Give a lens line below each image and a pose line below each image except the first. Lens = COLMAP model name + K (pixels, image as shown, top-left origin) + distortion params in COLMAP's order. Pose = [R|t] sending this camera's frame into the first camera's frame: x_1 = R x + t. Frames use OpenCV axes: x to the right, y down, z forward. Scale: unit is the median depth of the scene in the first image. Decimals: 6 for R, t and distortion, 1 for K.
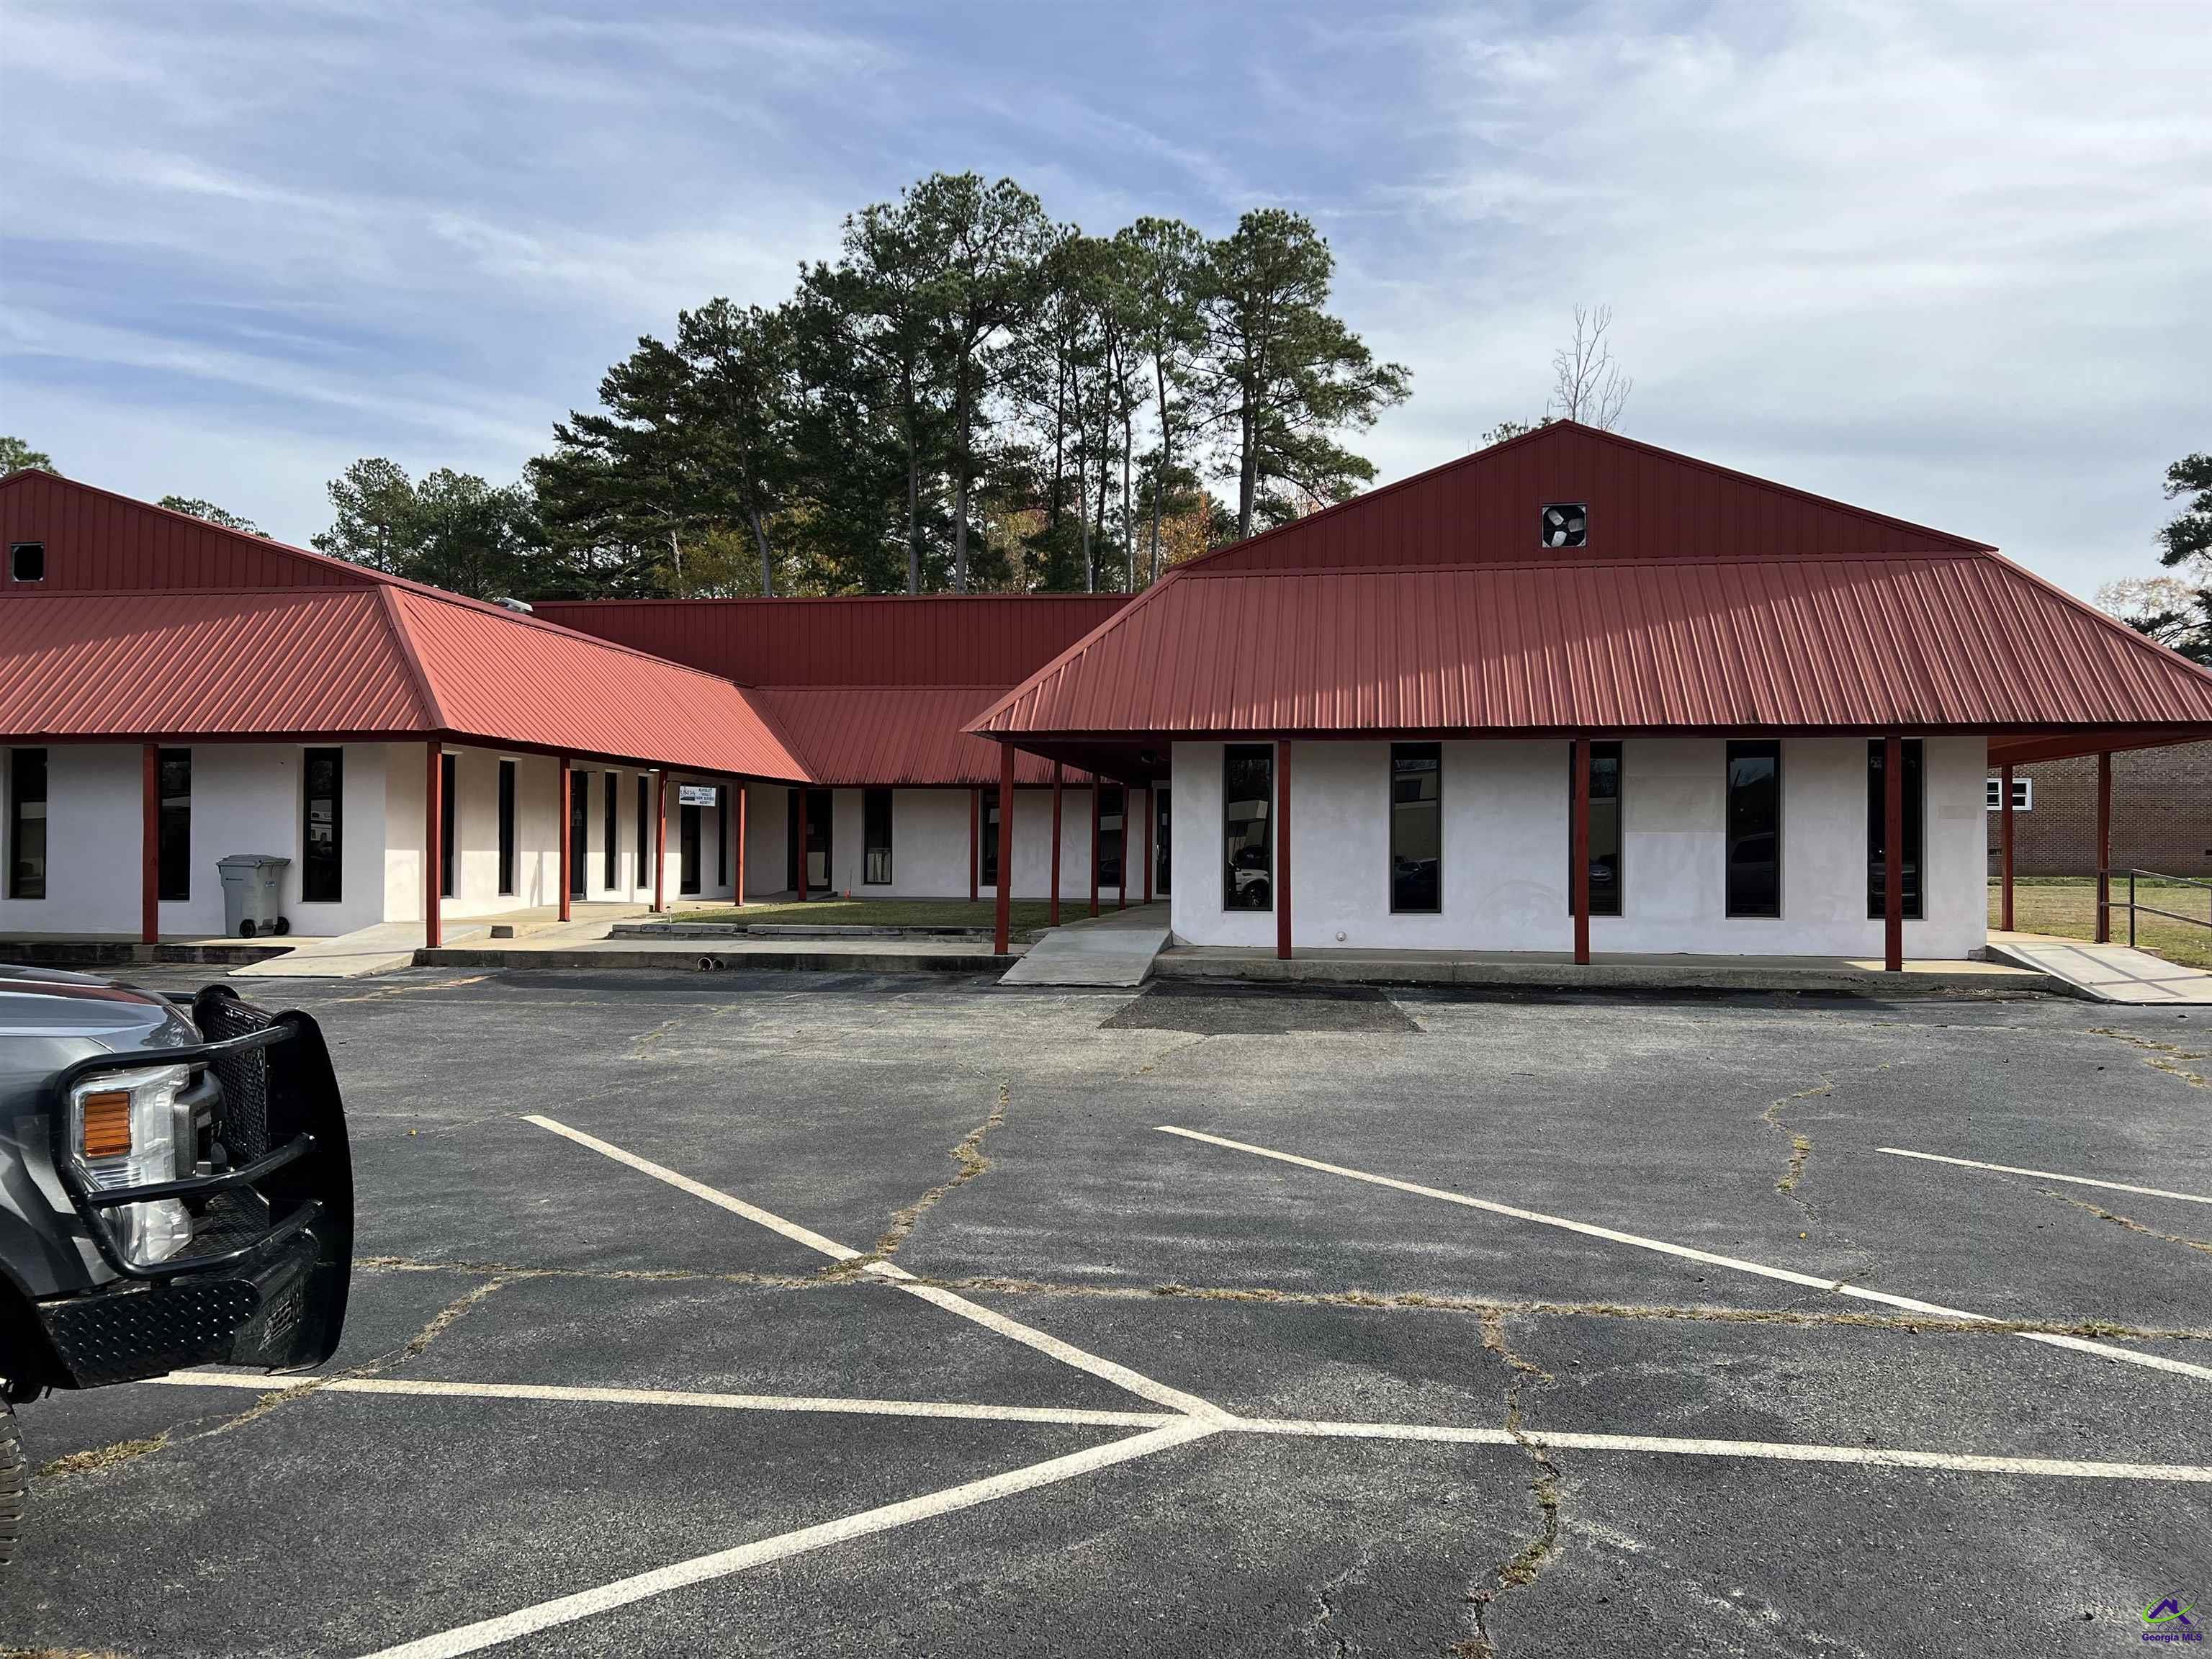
lens RADIAL K [[1677.3, 0, 1094.1], [0, 1677.3, 829.2], [0, 0, 1]] dist [0.042304, -0.037429]
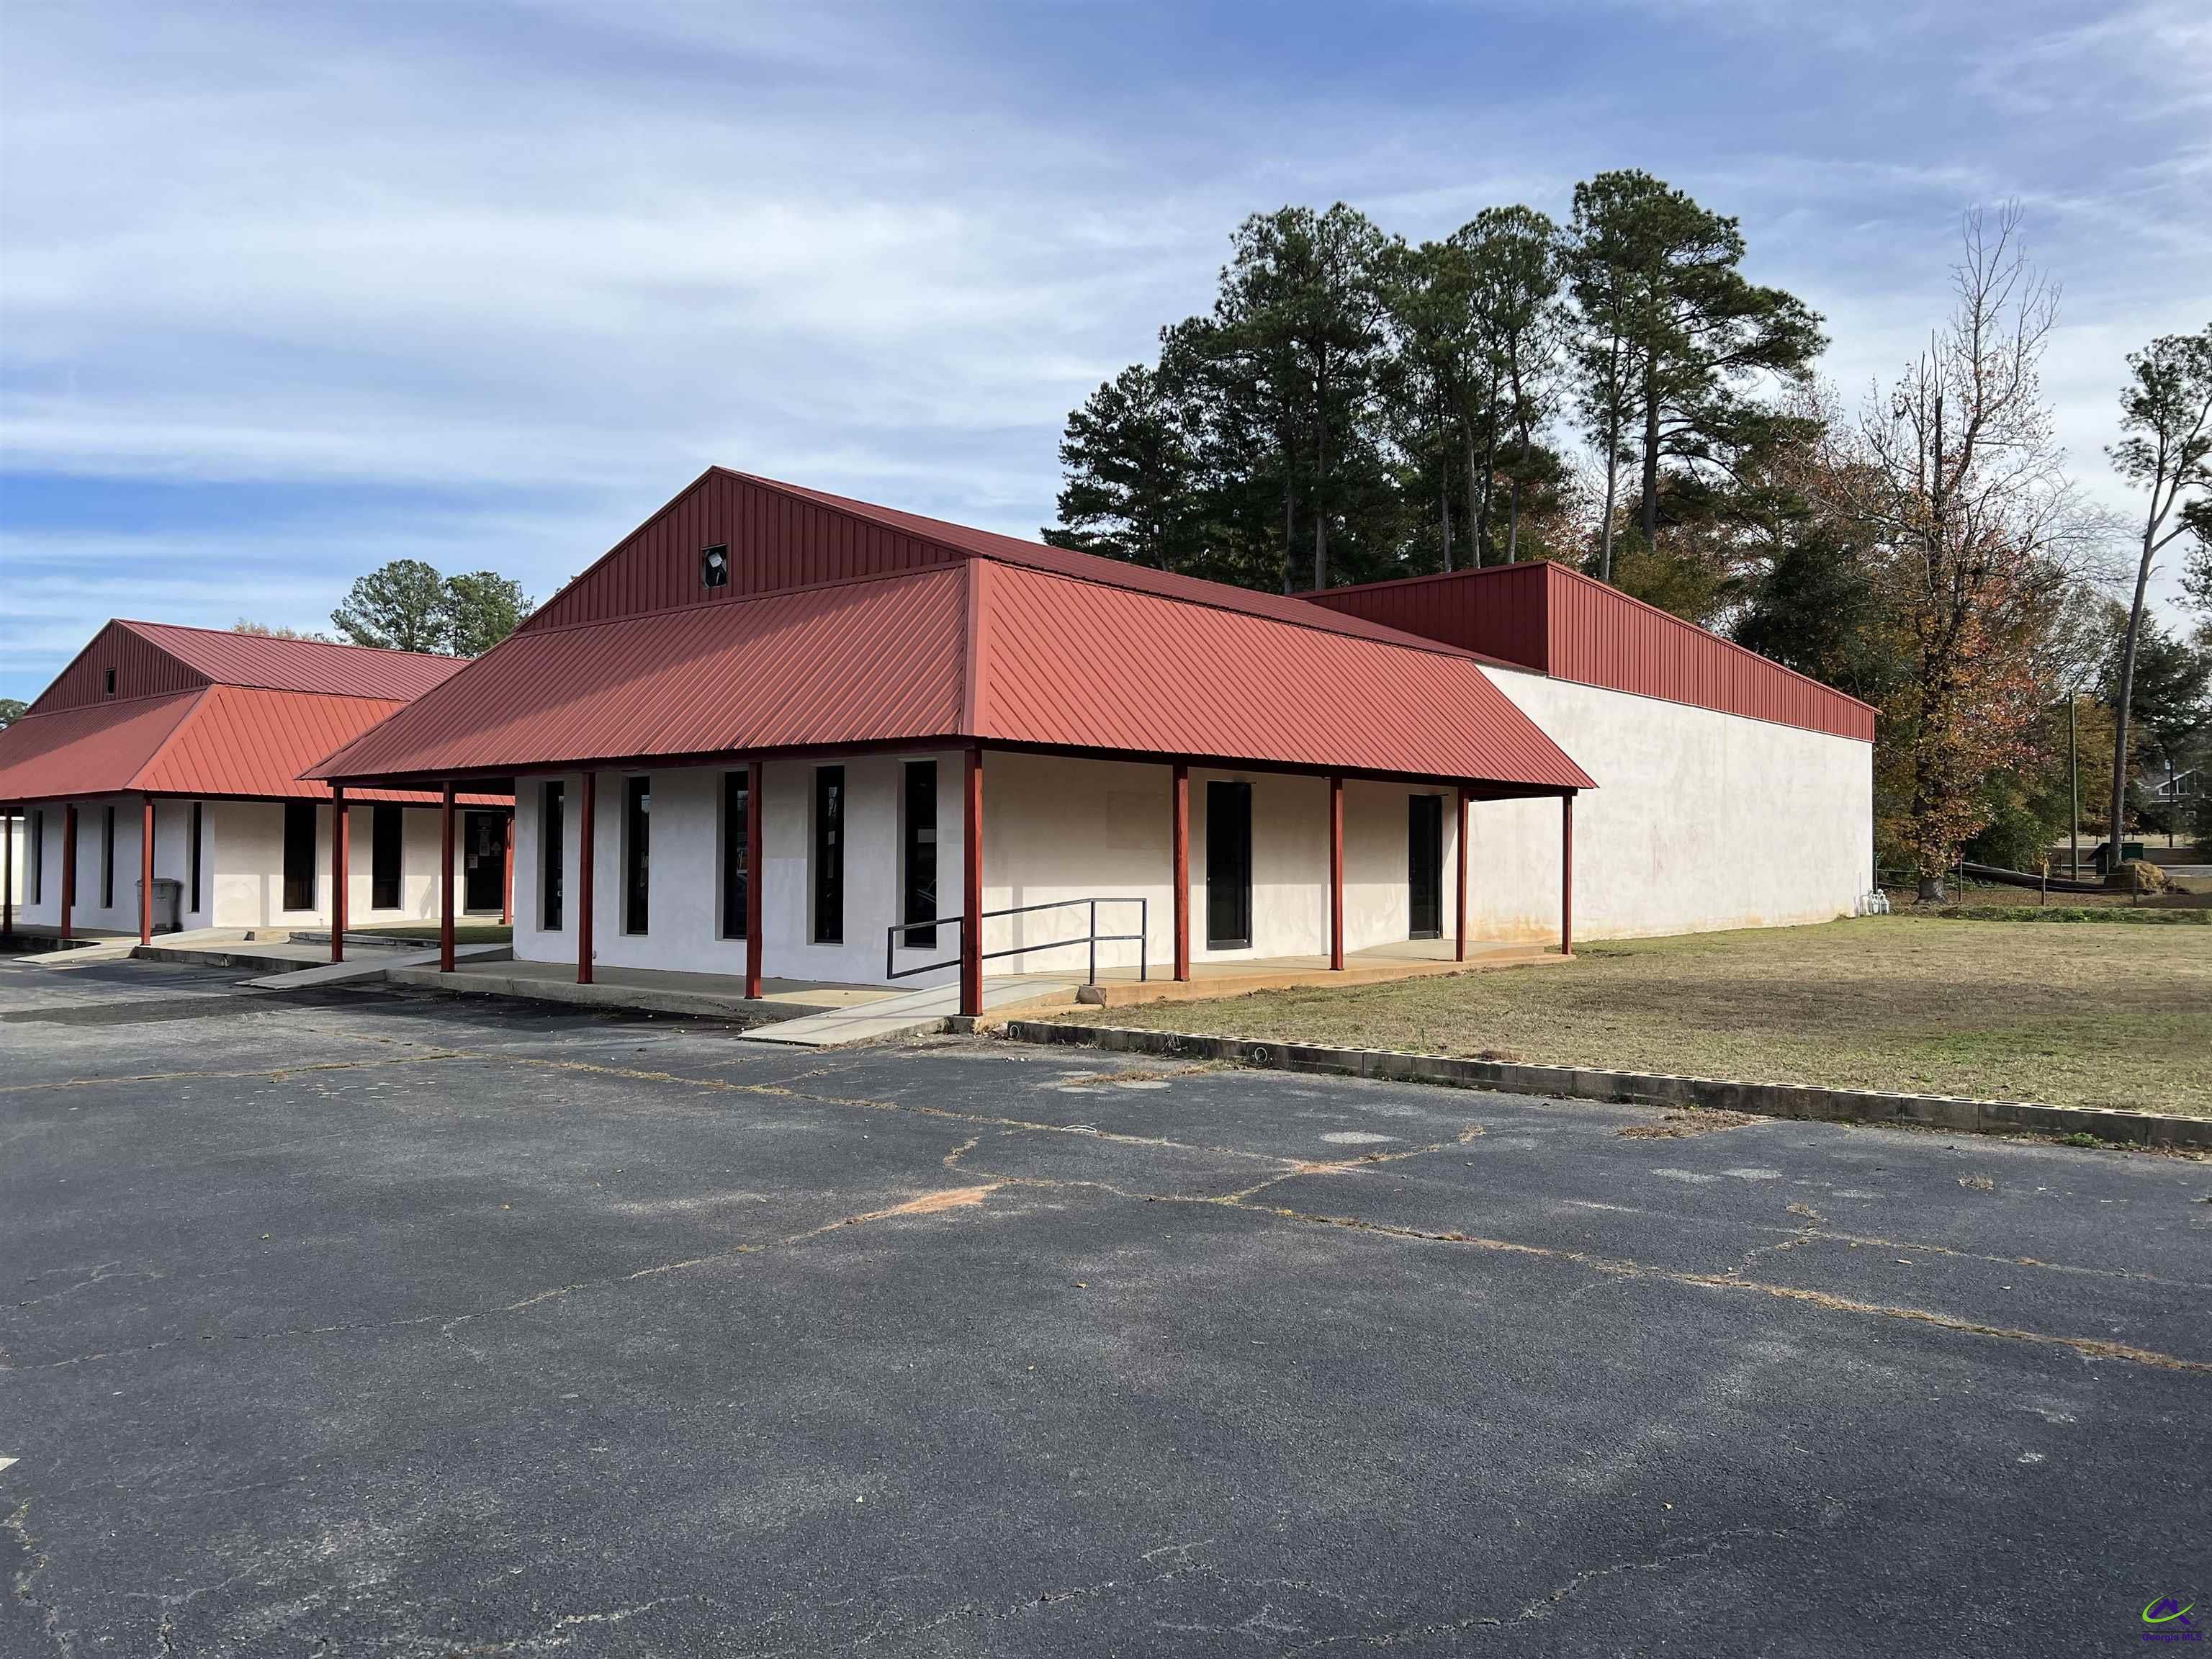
lens RADIAL K [[1677.3, 0, 1129.4], [0, 1677.3, 836.0], [0, 0, 1]] dist [0.042304, -0.037429]
pose [[0.849211, -0.013708, -0.527876, 0.857670], [0.009300, 0.999896, -0.011004, 0.001498], [0.527972, 0.004436, 0.849250, 0.199098]]
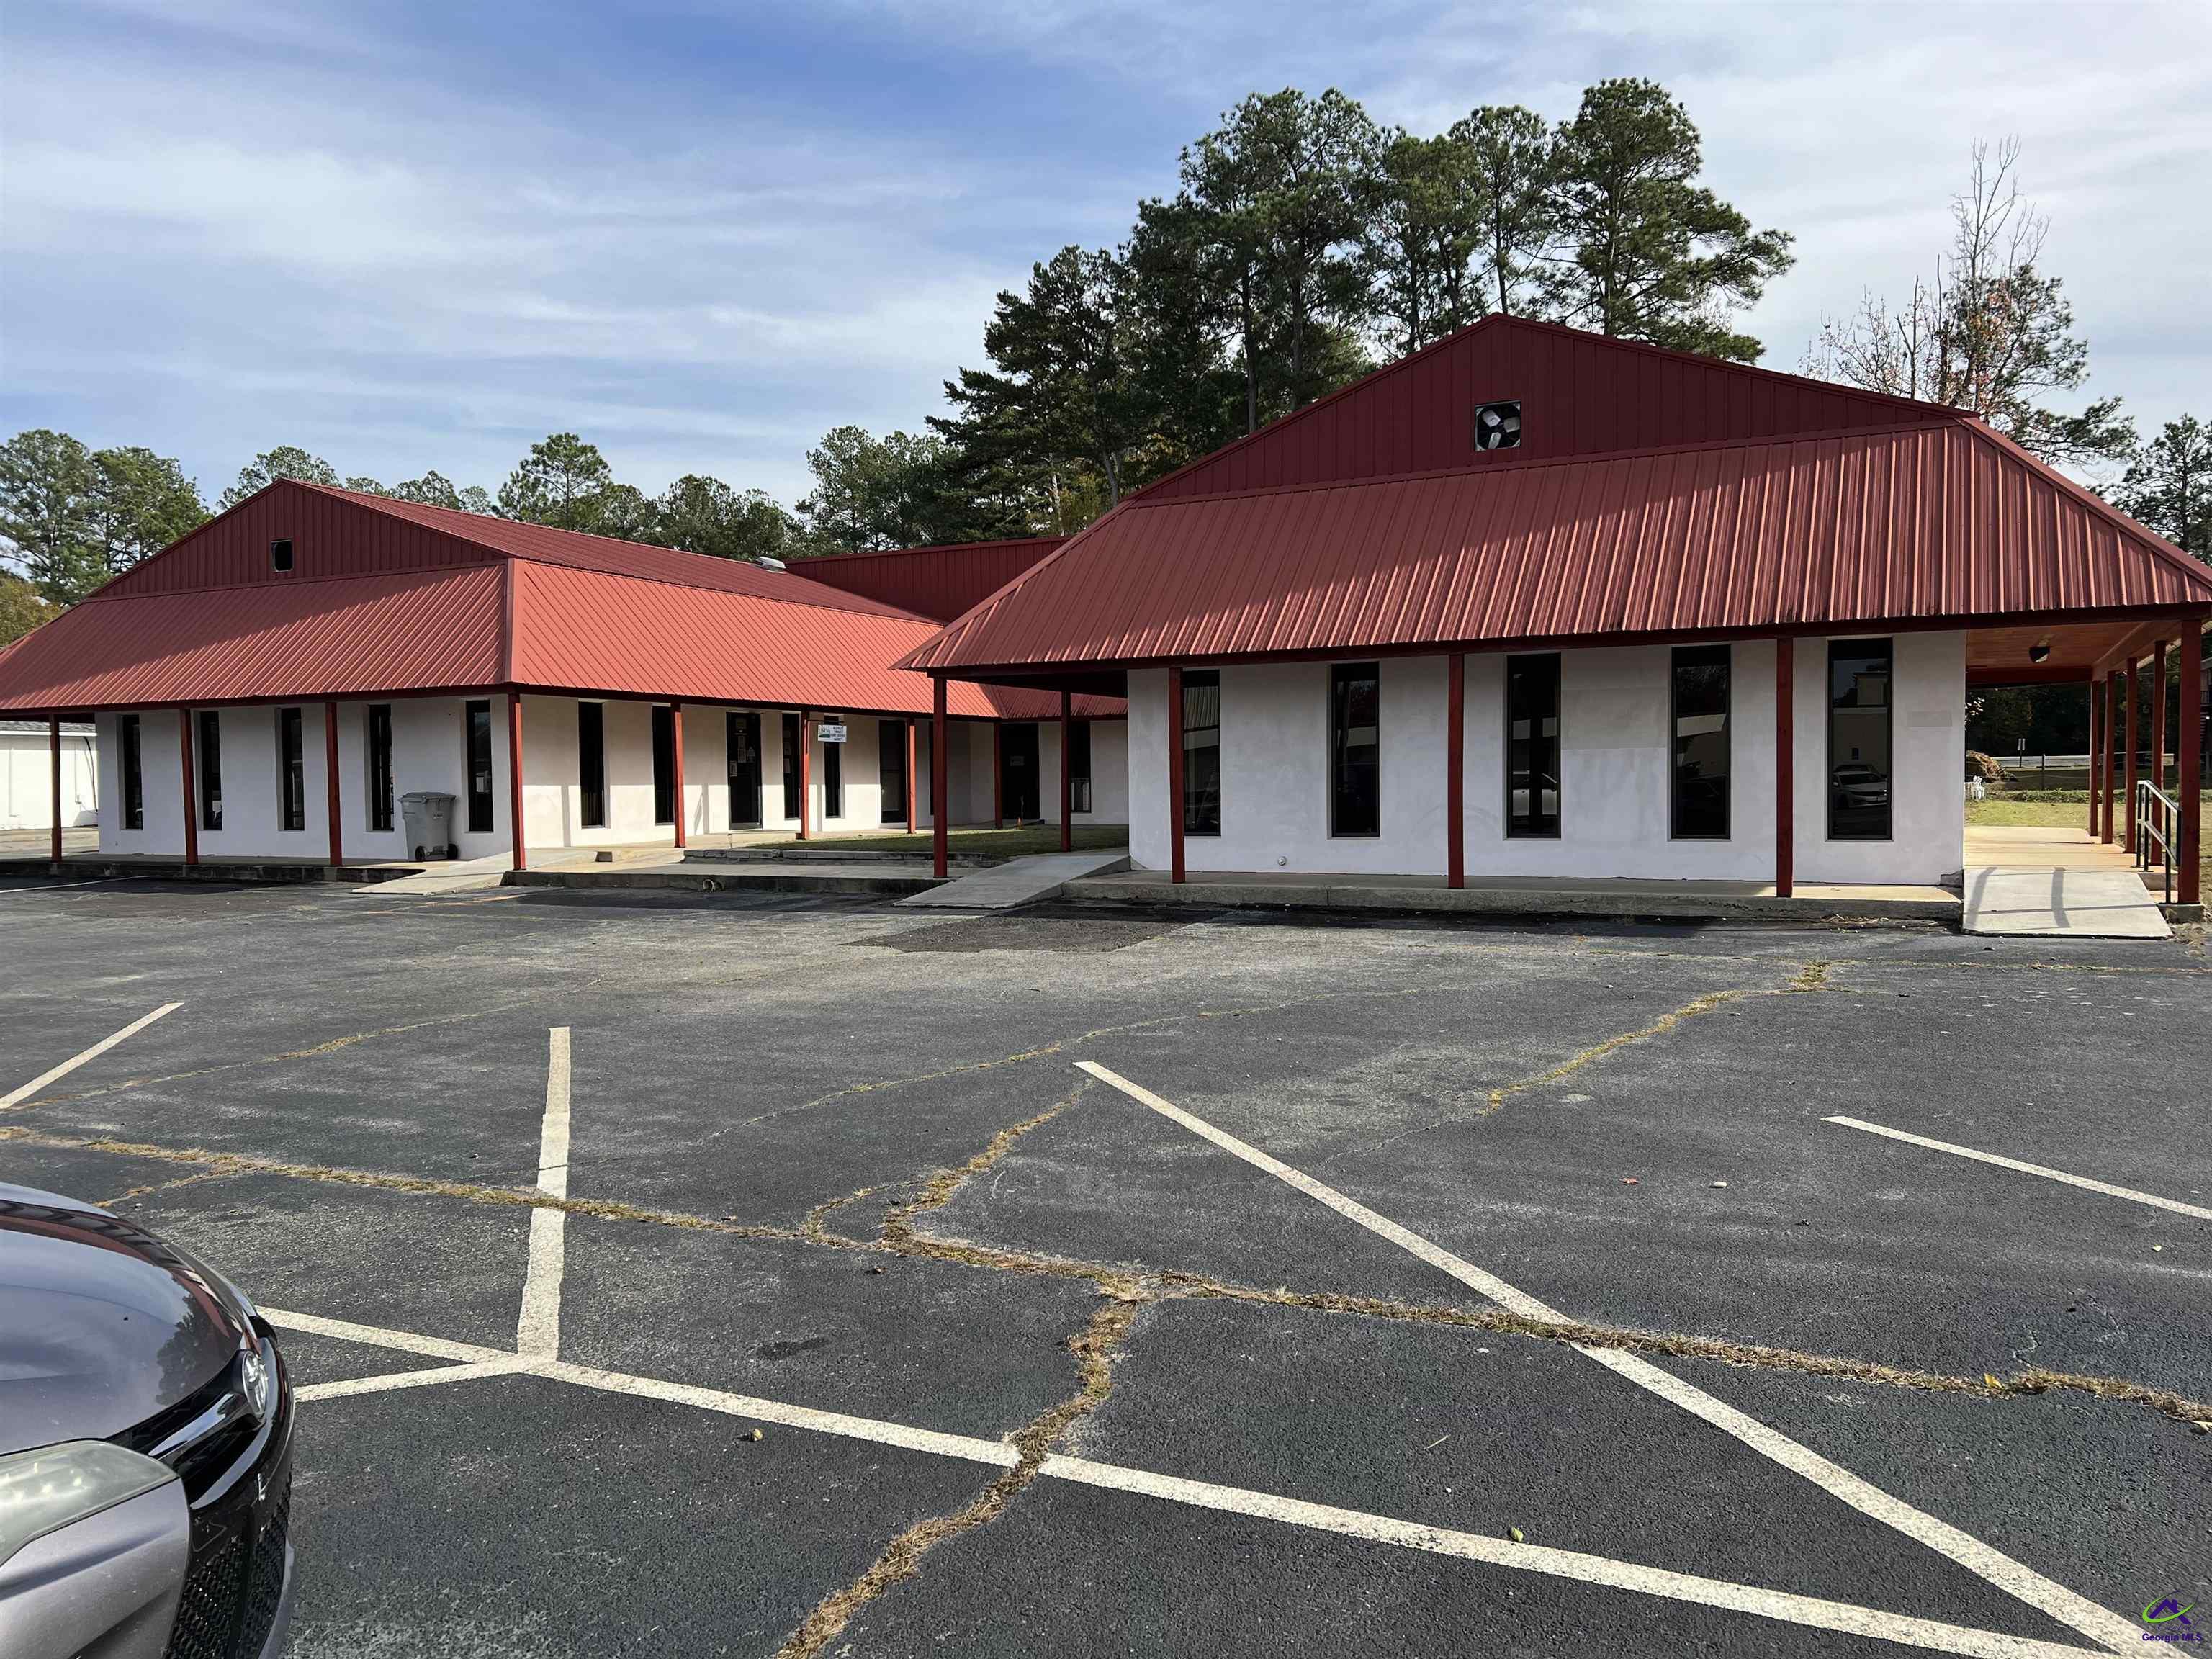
lens RADIAL K [[1677.3, 0, 1094.1], [0, 1677.3, 832.6], [0, 0, 1]] dist [0.042304, -0.037429]
pose [[0.948138, -0.006117, -0.317800, 0.296524], [0.020760, 0.998872, 0.042712, 0.002133], [0.317180, -0.047094, 0.947195, 0.016739]]
